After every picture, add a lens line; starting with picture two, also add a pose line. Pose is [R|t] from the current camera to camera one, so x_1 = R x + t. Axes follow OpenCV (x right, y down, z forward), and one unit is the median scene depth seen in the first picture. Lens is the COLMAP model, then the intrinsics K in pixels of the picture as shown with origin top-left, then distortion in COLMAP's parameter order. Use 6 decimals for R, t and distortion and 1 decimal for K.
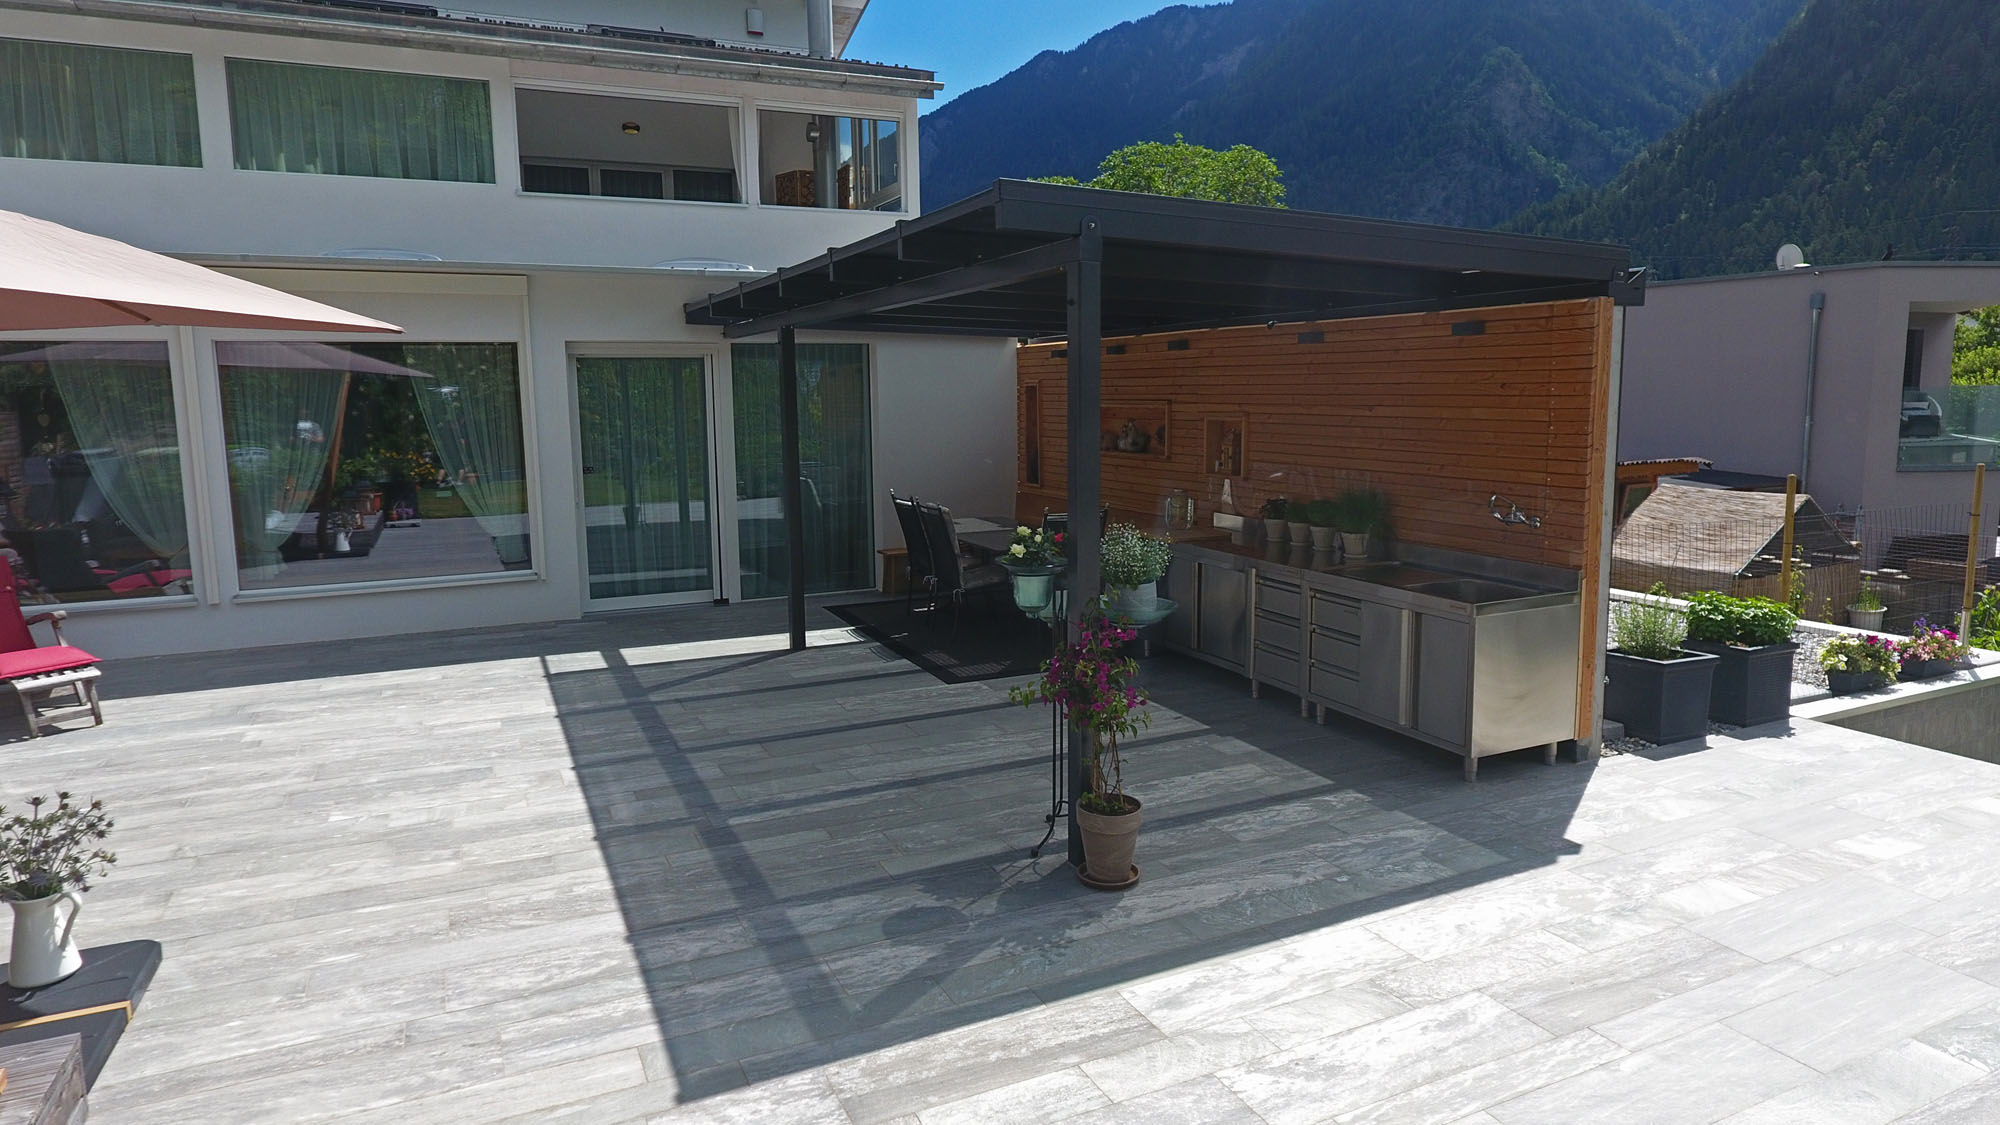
lens RADIAL K [[1172.8, 0, 1010.1], [0, 1172.8, 540.8], [0, 0, 1]] dist [-0.003512, 0.001244]
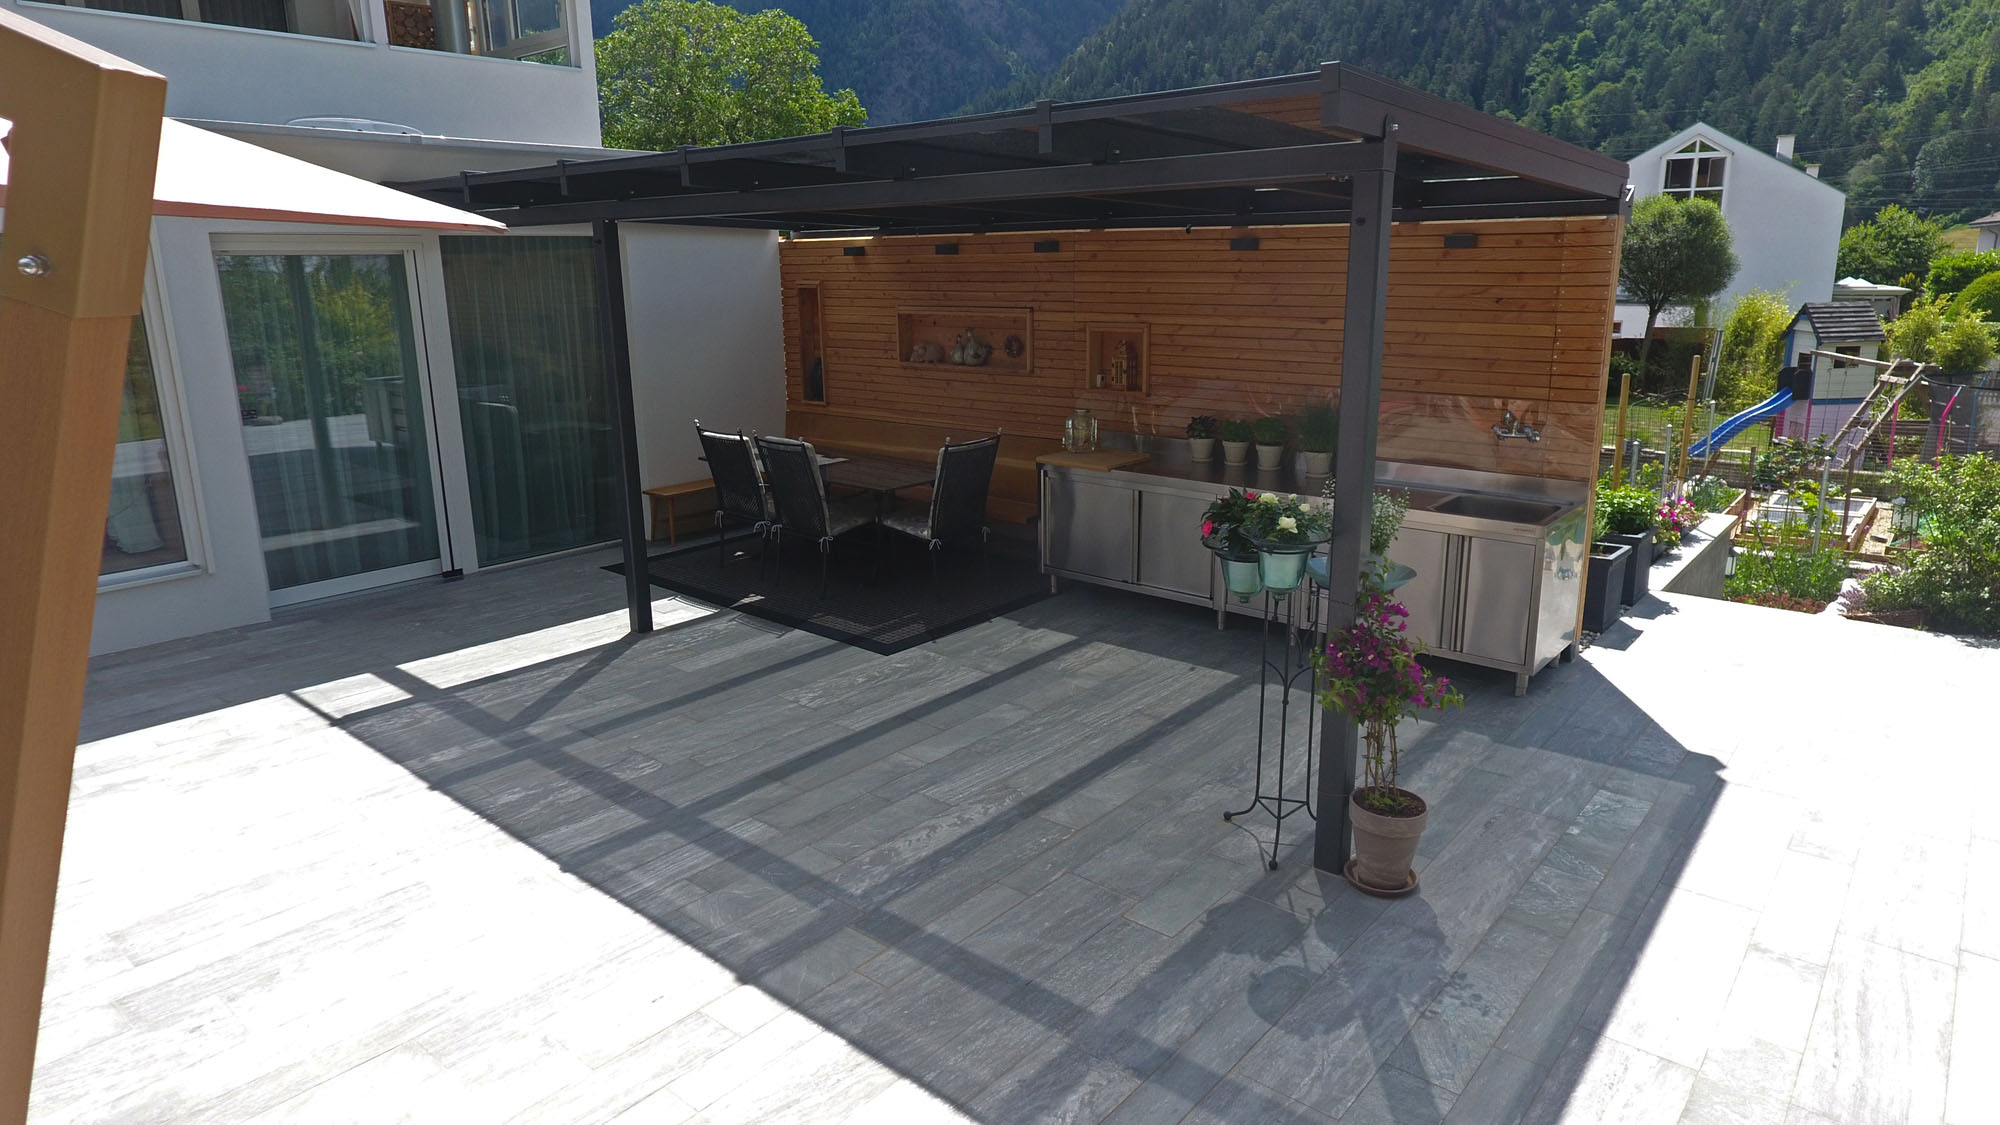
lens RADIAL K [[1172.8, 0, 1010.1], [0, 1172.8, 540.8], [0, 0, 1]] dist [-0.003512, 0.001244]
pose [[0.910302, -0.094709, 0.402964, -0.357483], [0.054070, 0.992339, 0.111086, -0.058530], [-0.410398, -0.079334, 0.908449, 0.229568]]
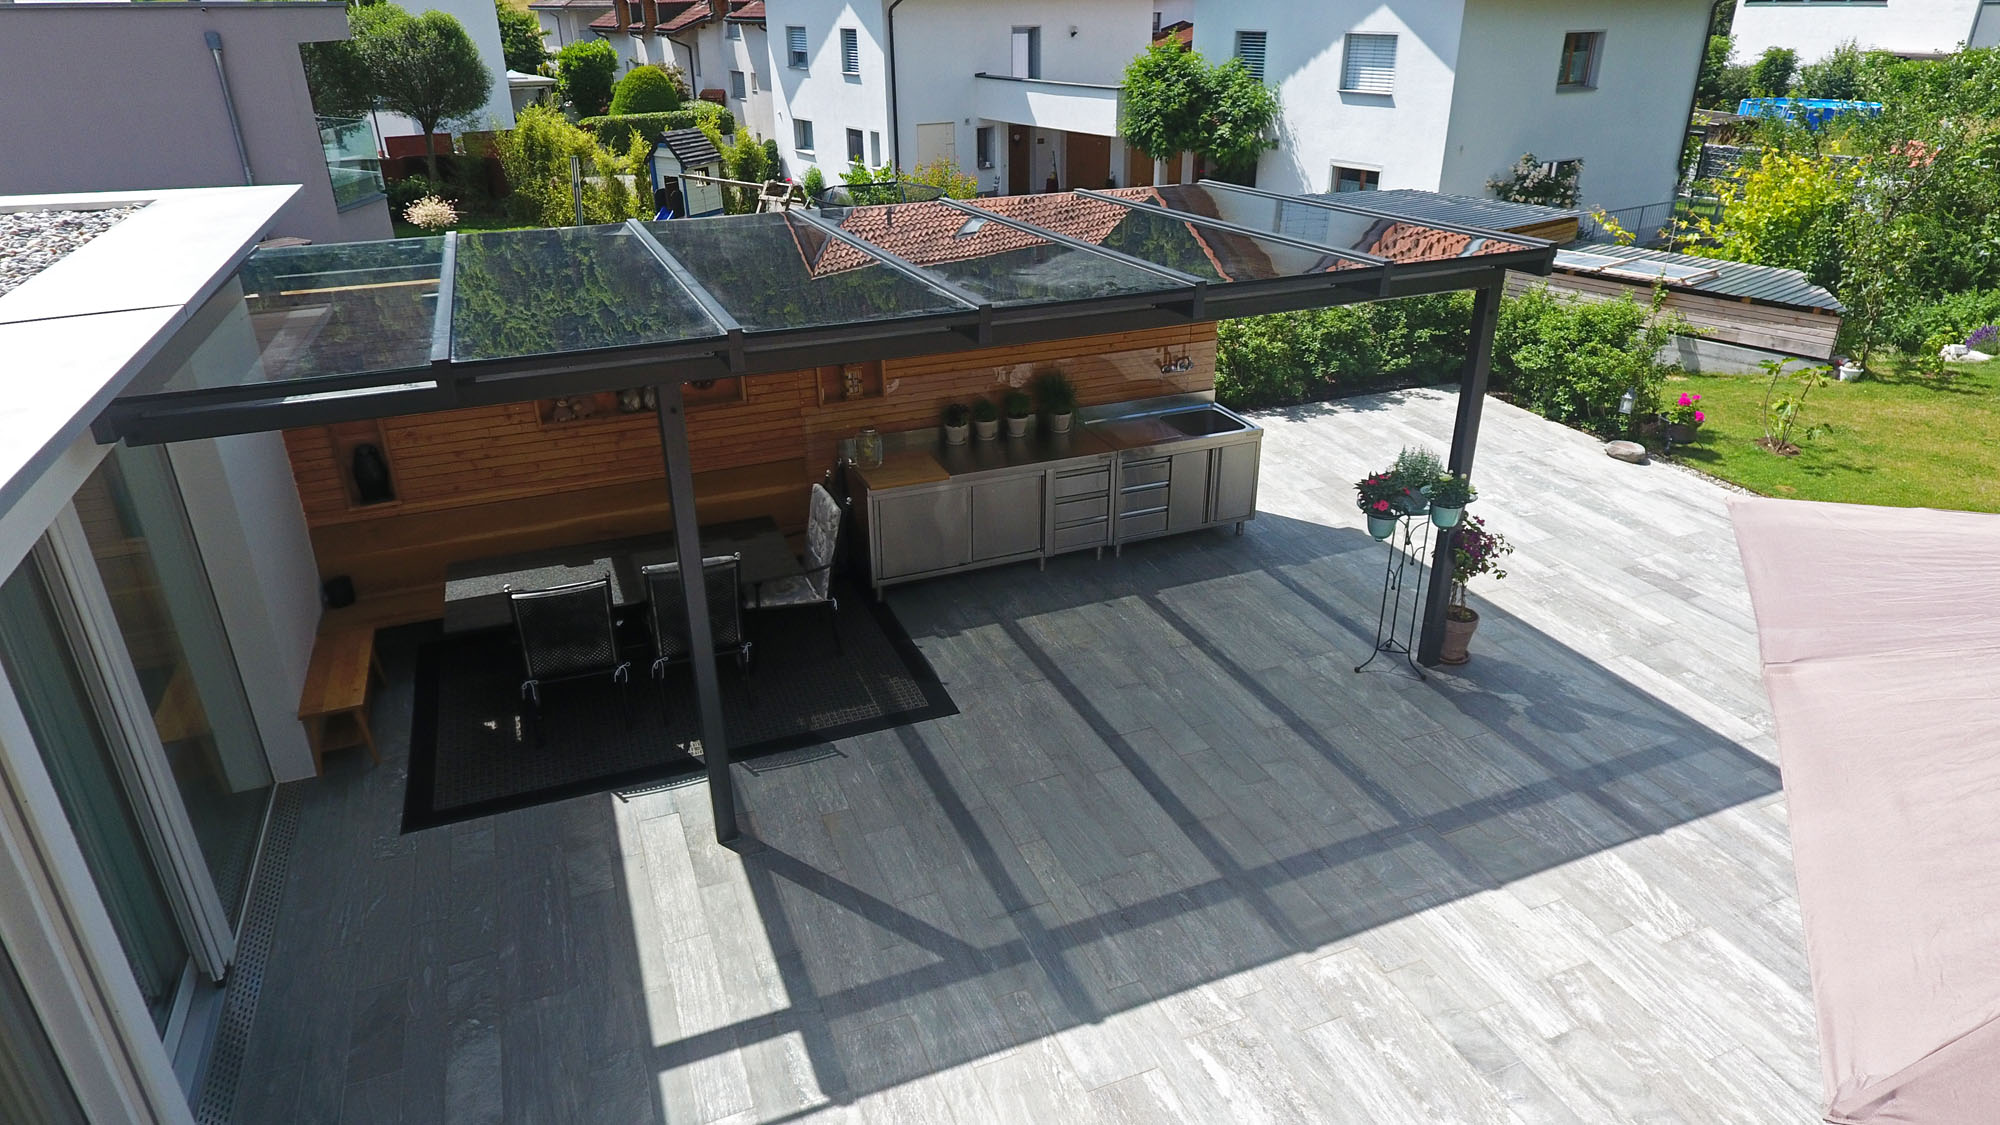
lens RADIAL K [[1172.8, 0, 1010.1], [0, 1172.8, 540.8], [0, 0, 1]] dist [-0.003512, 0.001244]
pose [[0.052647, -0.406589, 0.912093, -0.955696], [0.134472, 0.907927, 0.396970, -0.408836], [-0.989518, 0.101752, 0.102475, 1.000220]]
